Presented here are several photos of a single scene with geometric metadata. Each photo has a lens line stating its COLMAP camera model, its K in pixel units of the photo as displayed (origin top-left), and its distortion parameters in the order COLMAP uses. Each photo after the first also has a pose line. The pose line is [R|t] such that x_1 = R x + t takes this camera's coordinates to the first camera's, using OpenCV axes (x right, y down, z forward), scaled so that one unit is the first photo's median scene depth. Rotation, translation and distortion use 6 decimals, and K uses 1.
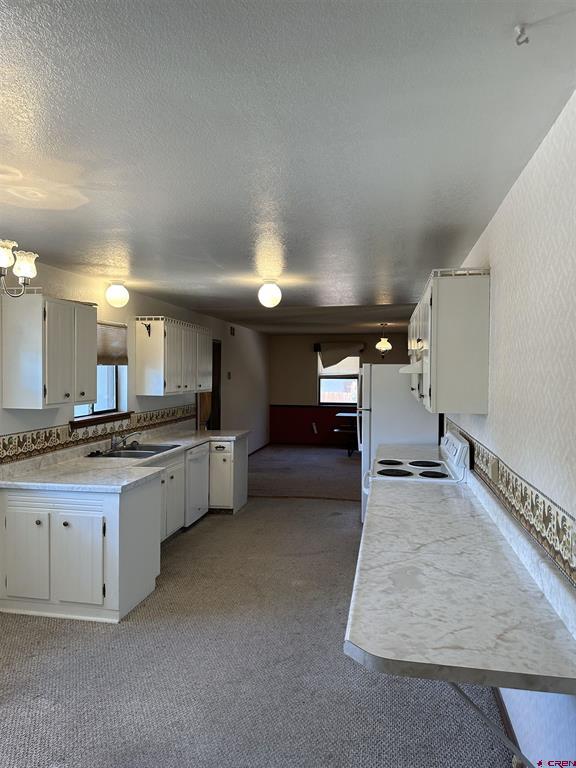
lens RADIAL K [[537.4, 0, 288.0], [0, 537.4, 384.0], [0, 0, 1]] dist [0.156585, -0.256726]
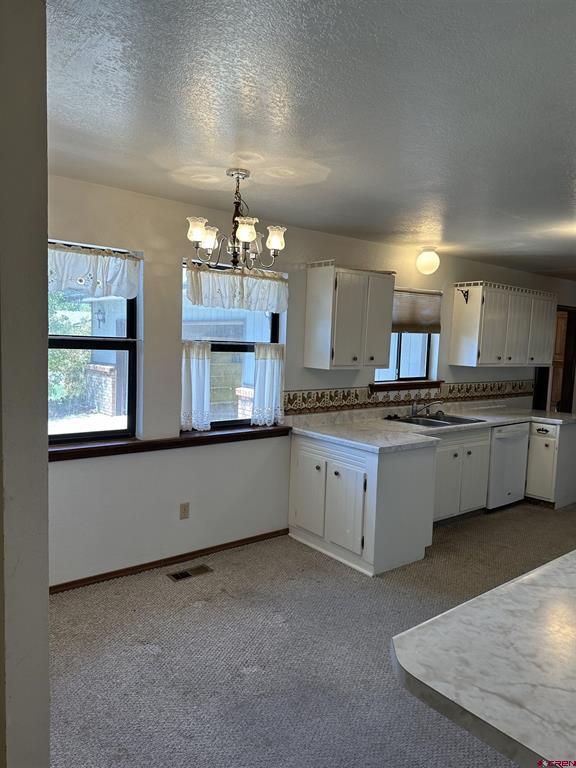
lens RADIAL K [[542.1, 0, 288.0], [0, 542.1, 384.0], [0, 0, 1]] dist [0.092772, -0.101243]
pose [[0.755962, 0.071882, -0.650657, 0.164311], [-0.042565, 0.997247, 0.060719, 0.009206], [0.653230, -0.018207, 0.756940, 0.081440]]
